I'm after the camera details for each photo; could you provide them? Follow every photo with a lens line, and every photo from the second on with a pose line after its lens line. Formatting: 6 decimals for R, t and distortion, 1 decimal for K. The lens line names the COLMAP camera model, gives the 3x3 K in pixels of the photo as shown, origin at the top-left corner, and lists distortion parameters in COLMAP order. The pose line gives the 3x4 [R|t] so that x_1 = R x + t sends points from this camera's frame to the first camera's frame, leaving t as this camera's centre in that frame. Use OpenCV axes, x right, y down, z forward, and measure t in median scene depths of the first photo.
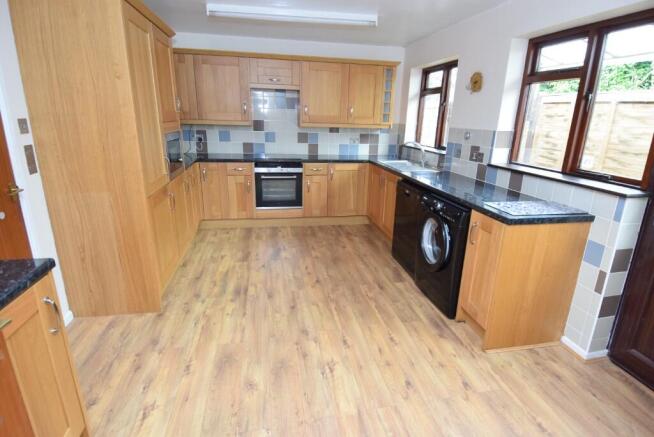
lens RADIAL K [[346.4, 0, 328.5], [0, 346.4, 219.0], [0, 0, 1]] dist [0.015943, -0.009025]
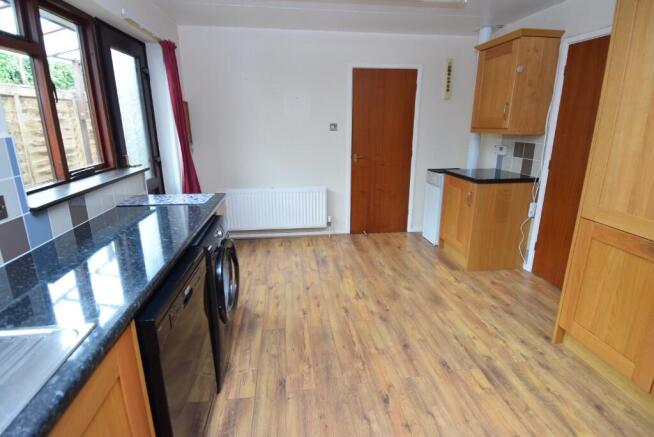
lens RADIAL K [[346.4, 0, 328.7], [0, 346.4, 218.3], [0, 0, 1]] dist [0.015943, -0.009025]
pose [[-0.998093, -0.039797, 0.047178, 0.056538], [-0.008563, 0.846258, 0.532705, -0.457228], [-0.061125, 0.531285, -0.844985, 1.584733]]
